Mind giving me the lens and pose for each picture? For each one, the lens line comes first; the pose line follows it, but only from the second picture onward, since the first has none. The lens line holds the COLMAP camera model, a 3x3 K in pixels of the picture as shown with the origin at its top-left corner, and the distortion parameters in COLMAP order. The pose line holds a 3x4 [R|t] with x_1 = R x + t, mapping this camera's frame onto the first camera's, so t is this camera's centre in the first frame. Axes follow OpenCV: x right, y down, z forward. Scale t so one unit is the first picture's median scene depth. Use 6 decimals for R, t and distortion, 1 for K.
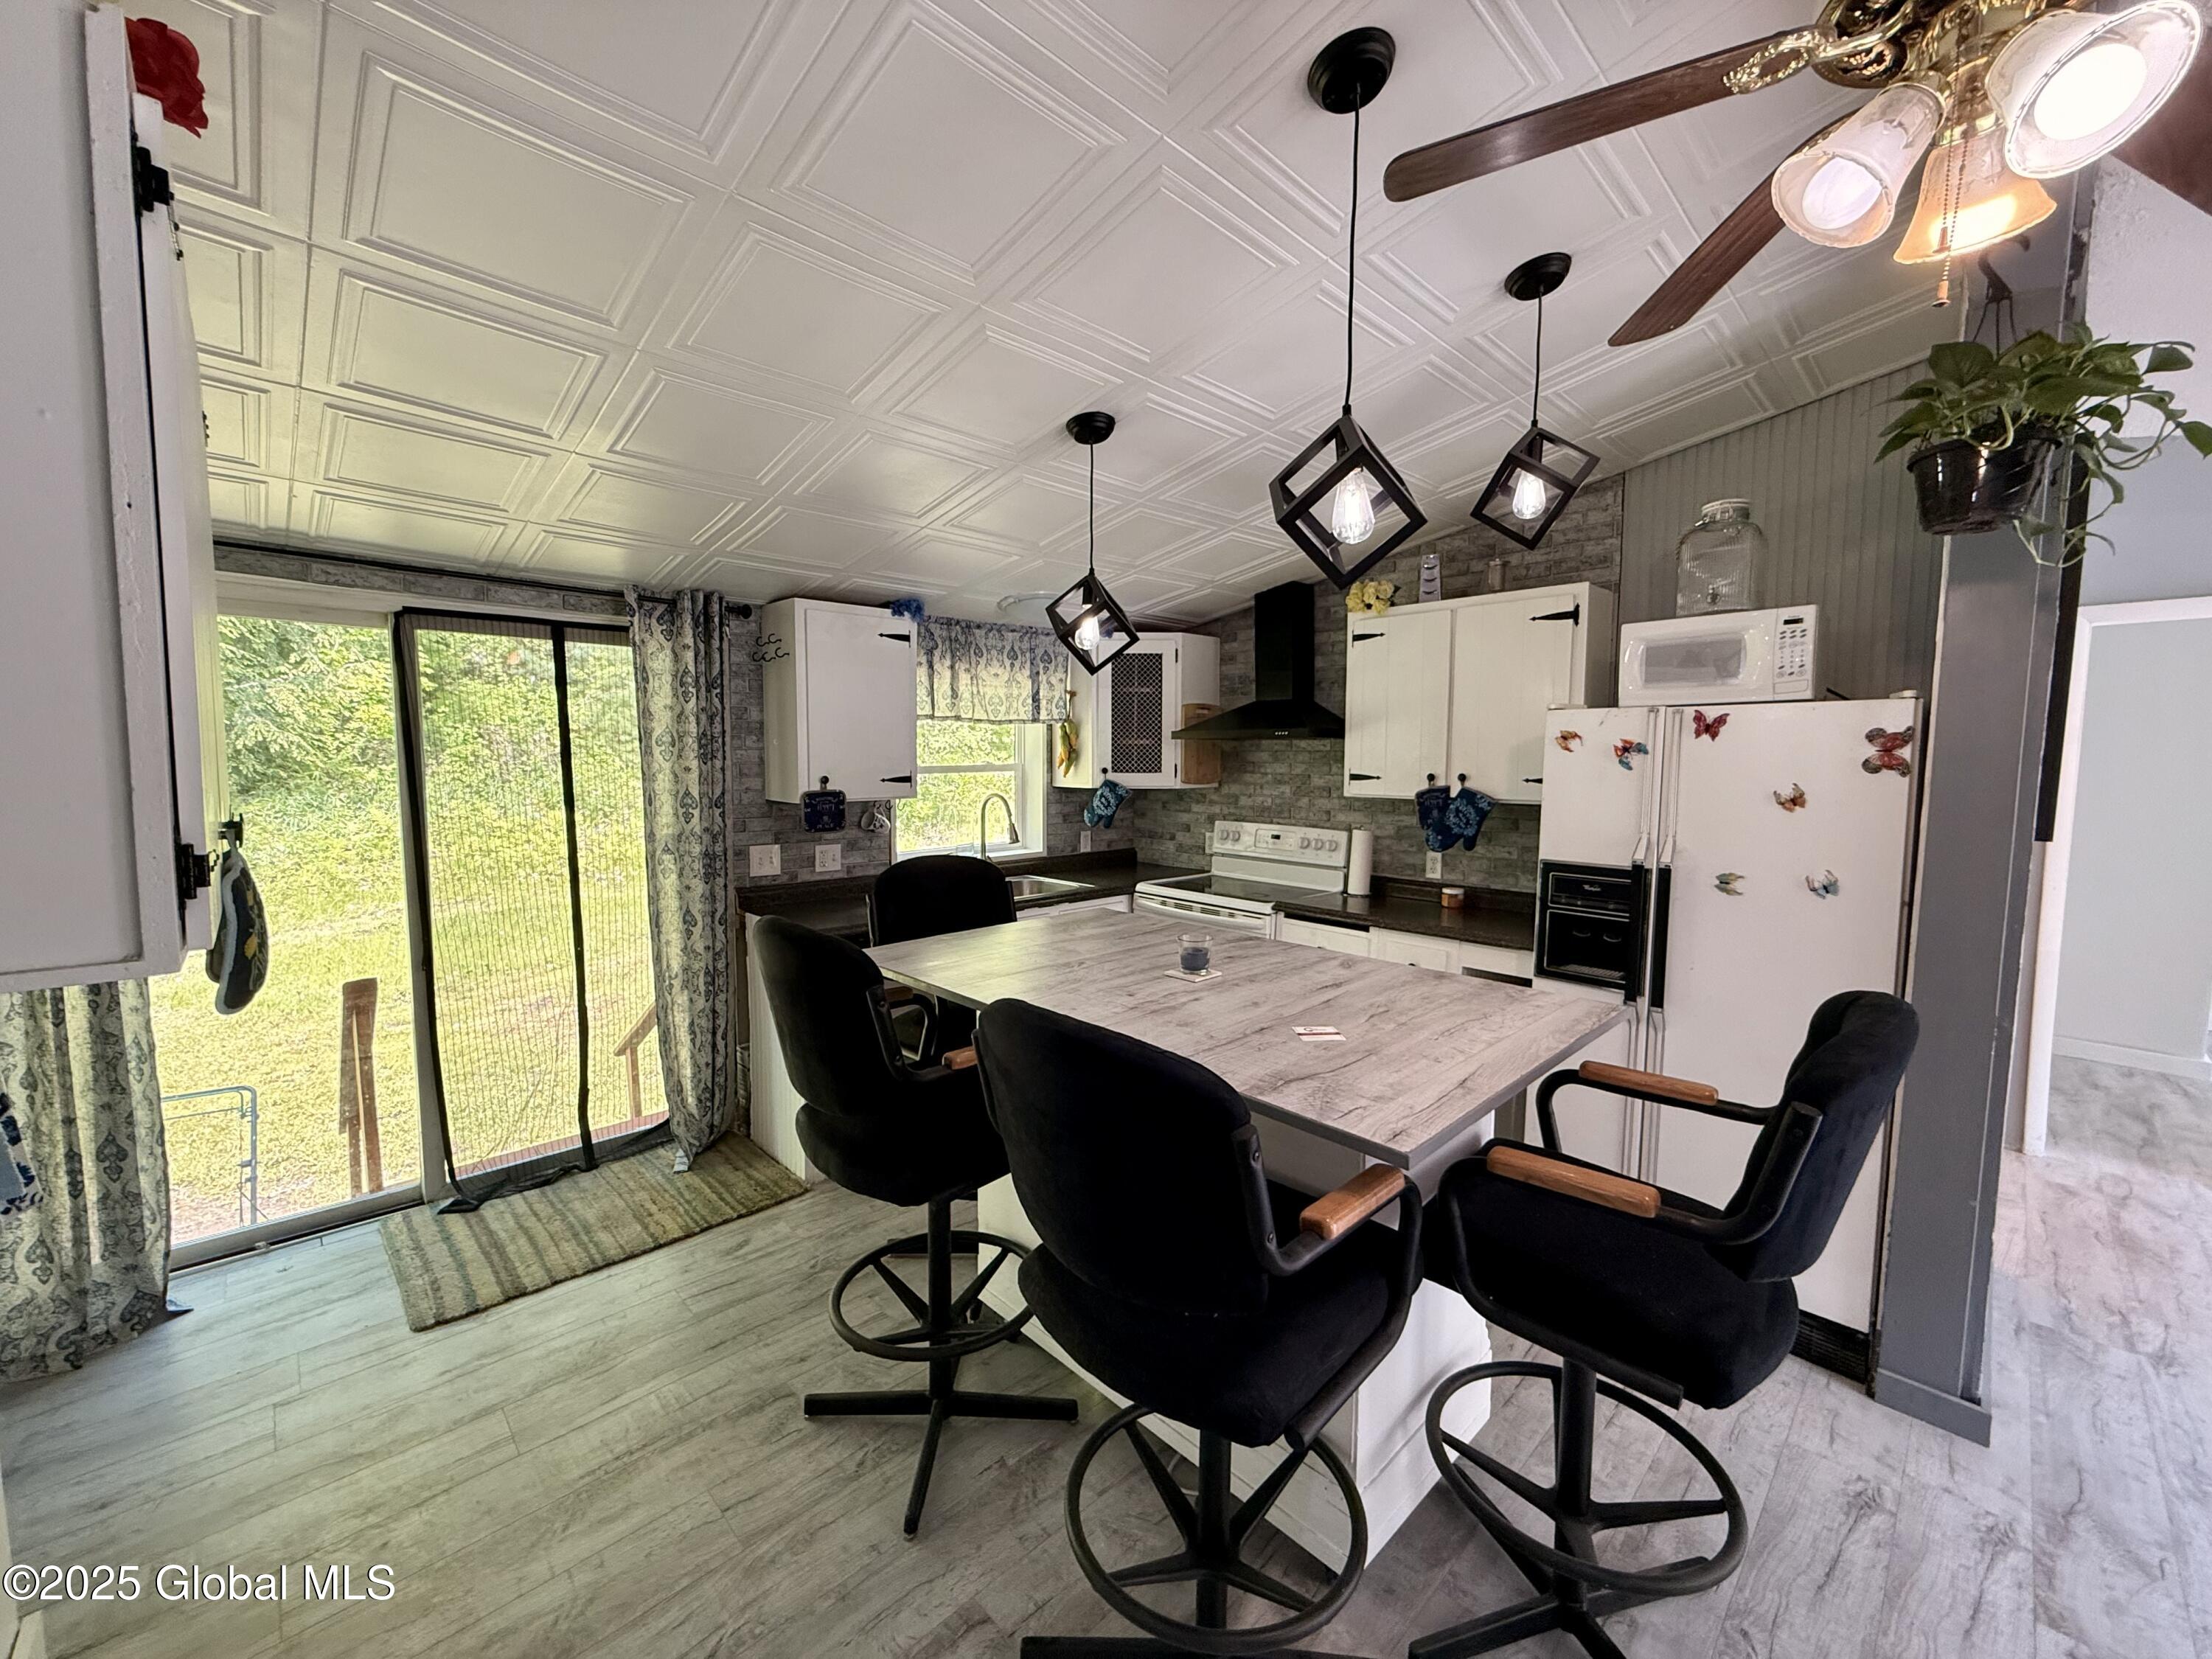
lens RADIAL K [[877.2, 0, 1093.9], [0, 877.2, 825.1], [0, 0, 1]] dist [-0.000623, 0.000090]
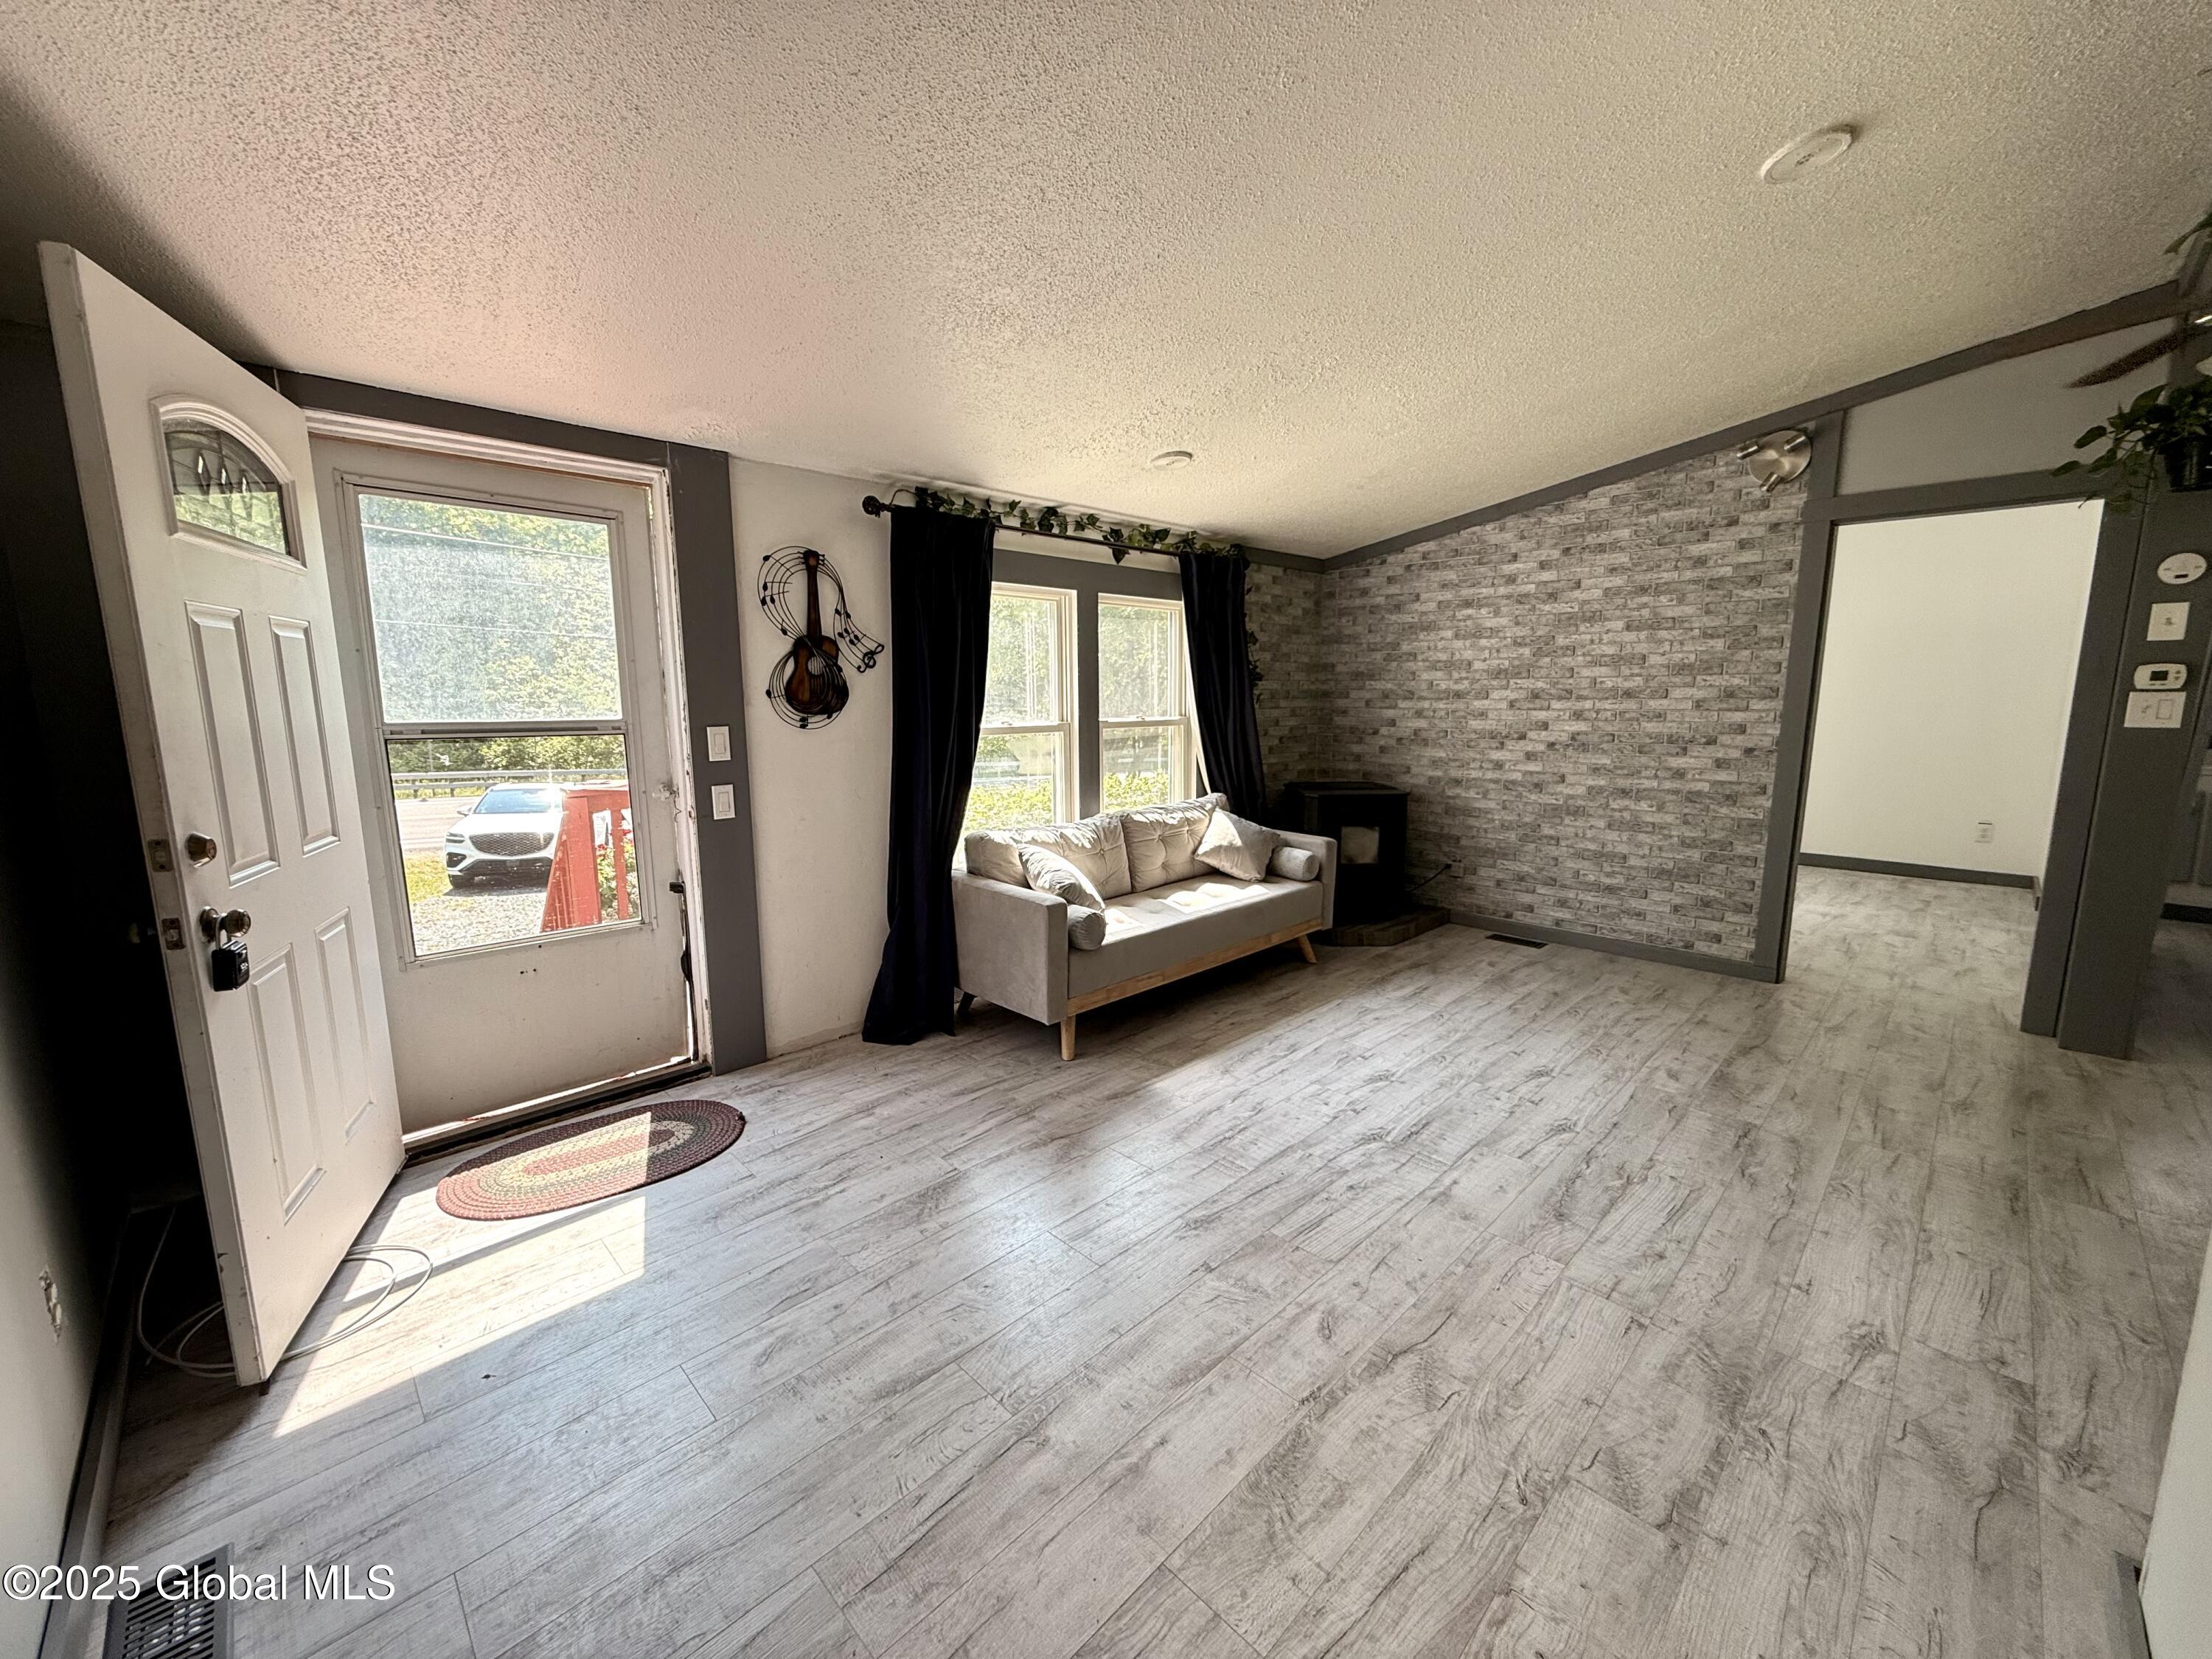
lens RADIAL K [[877.2, 0, 1097.9], [0, 877.2, 825.2], [0, 0, 1]] dist [-0.000623, 0.000090]
pose [[-0.999921, 0.000513, -0.012522, 1.063084], [-0.002356, 0.973661, 0.227987, -0.008463], [0.012309, 0.227998, -0.973584, 0.891050]]
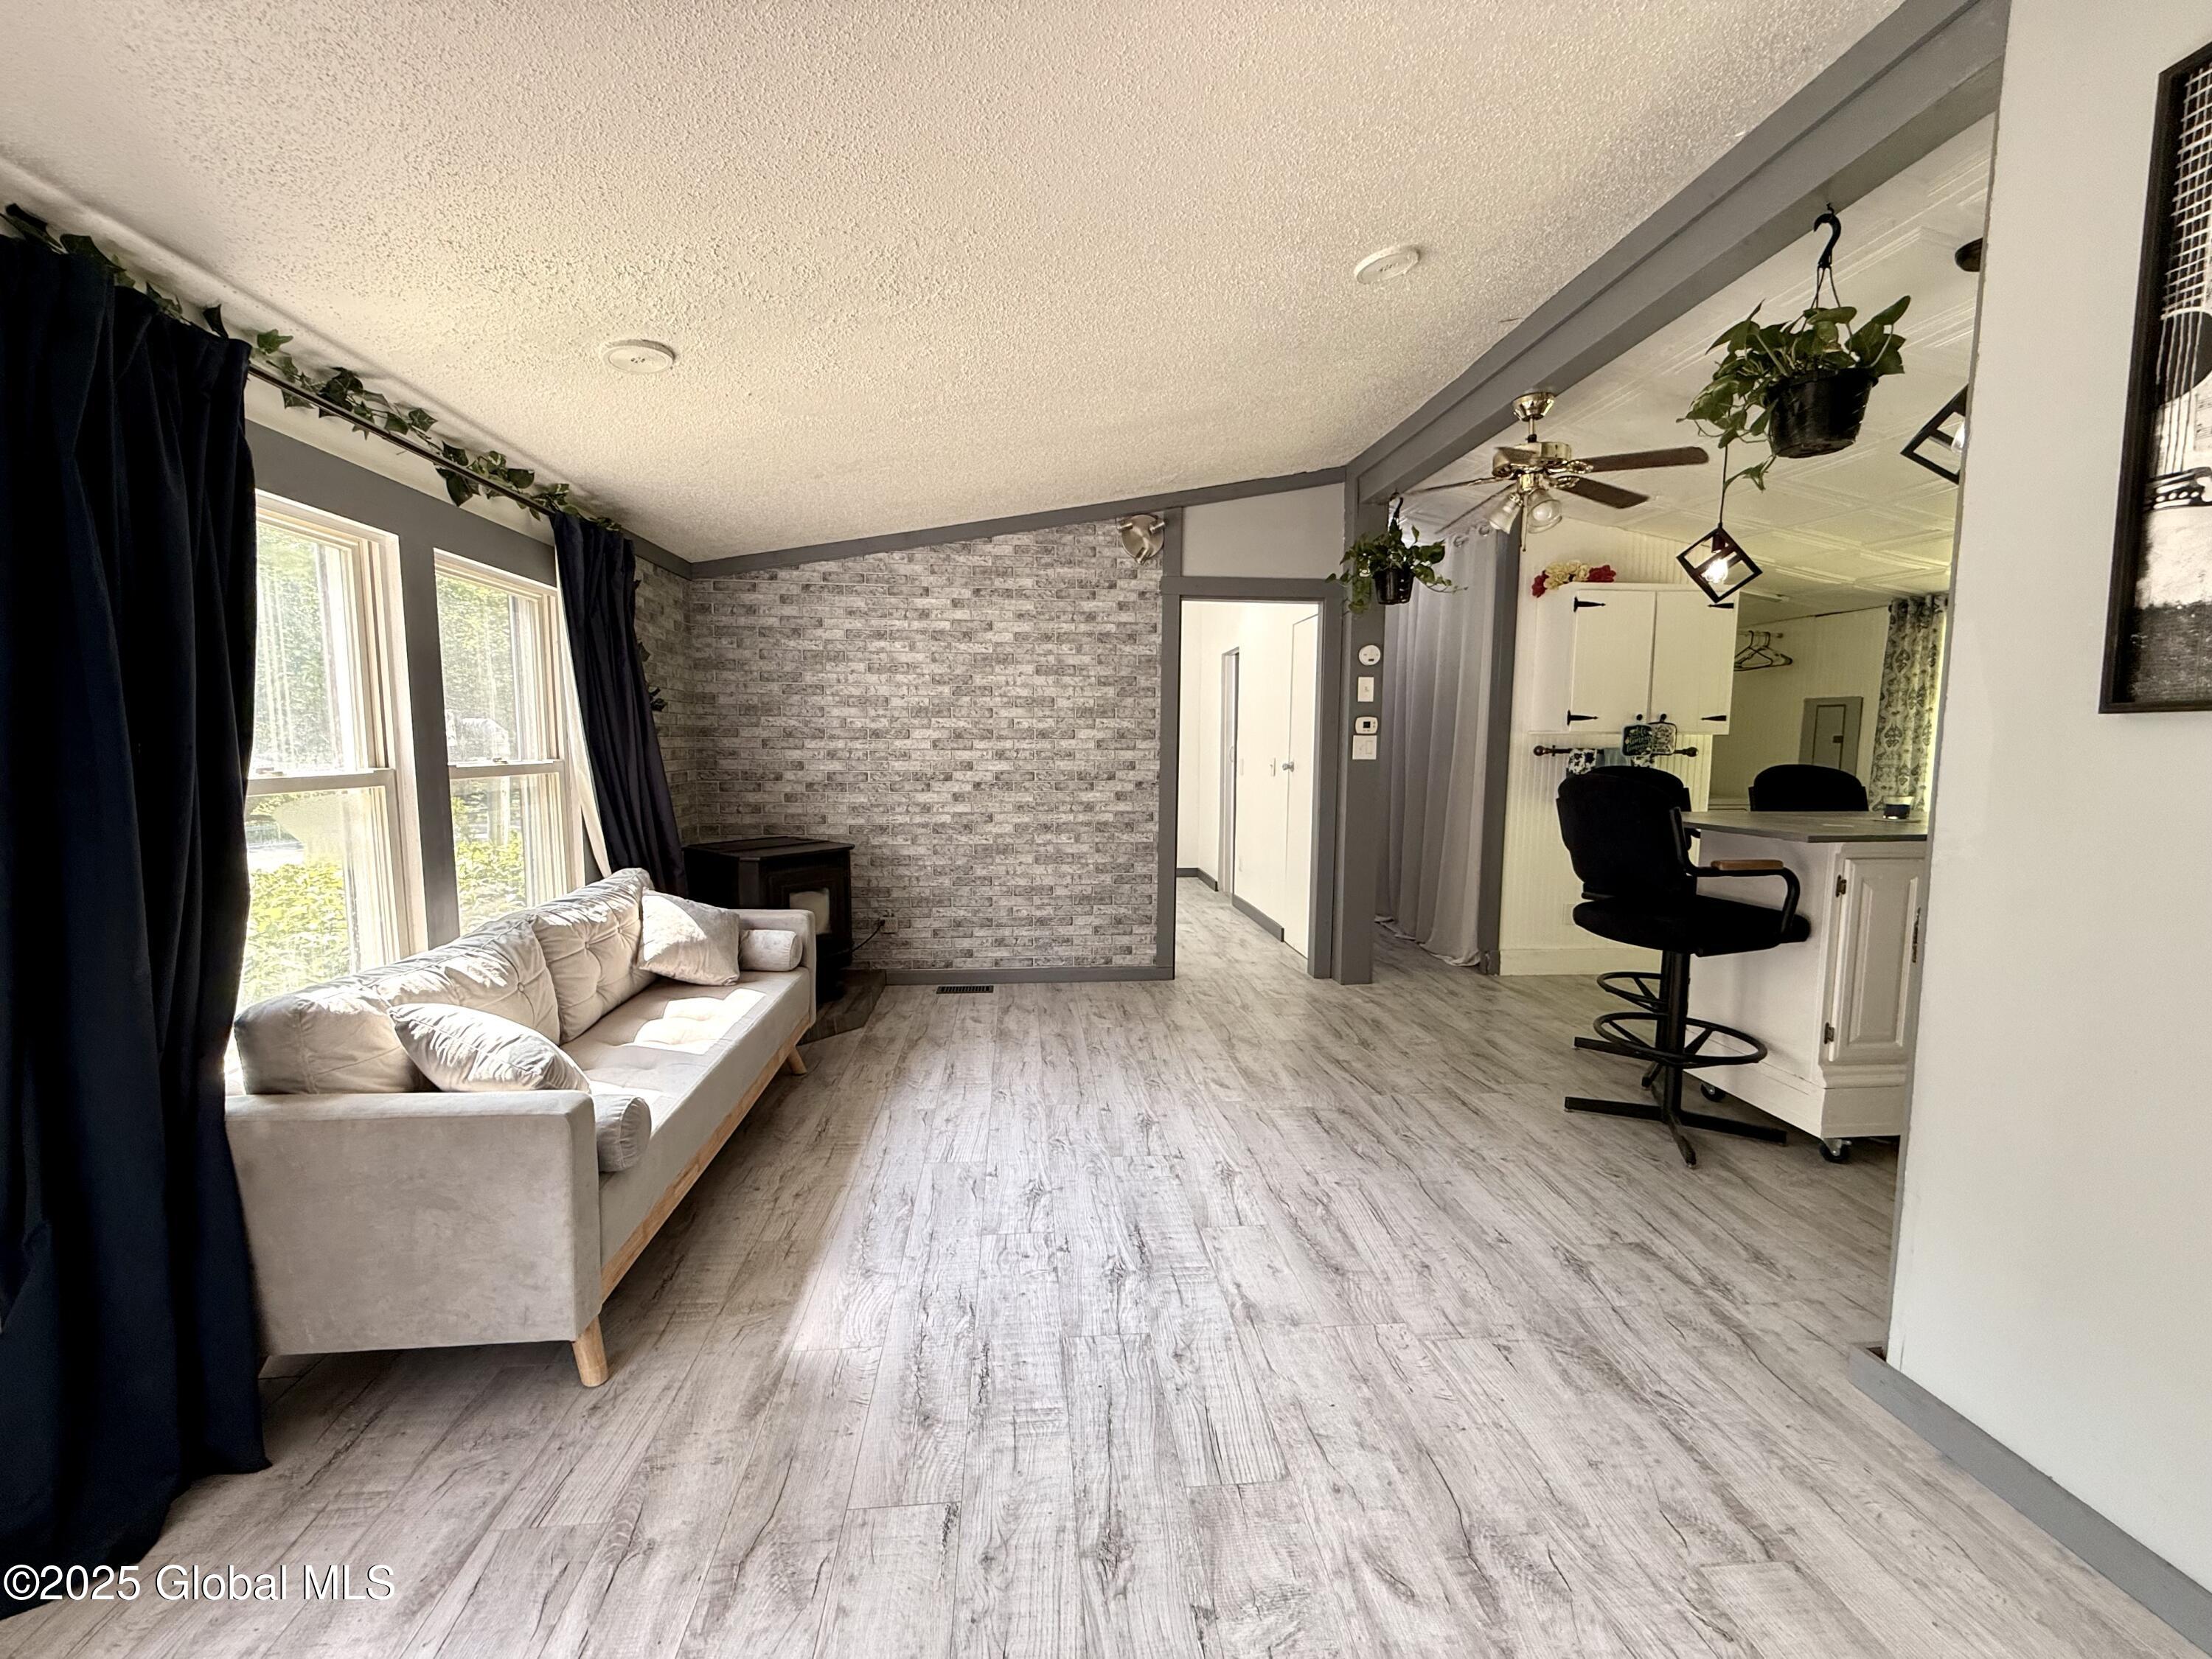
lens RADIAL K [[877.2, 0, 1099.0], [0, 877.2, 825.0], [0, 0, 1]] dist [-0.000623, 0.000090]
pose [[-0.619164, 0.064145, -0.782637, 1.289085], [-0.072367, 0.987756, 0.138208, 0.041009], [0.781920, 0.142211, -0.606941, 0.509147]]
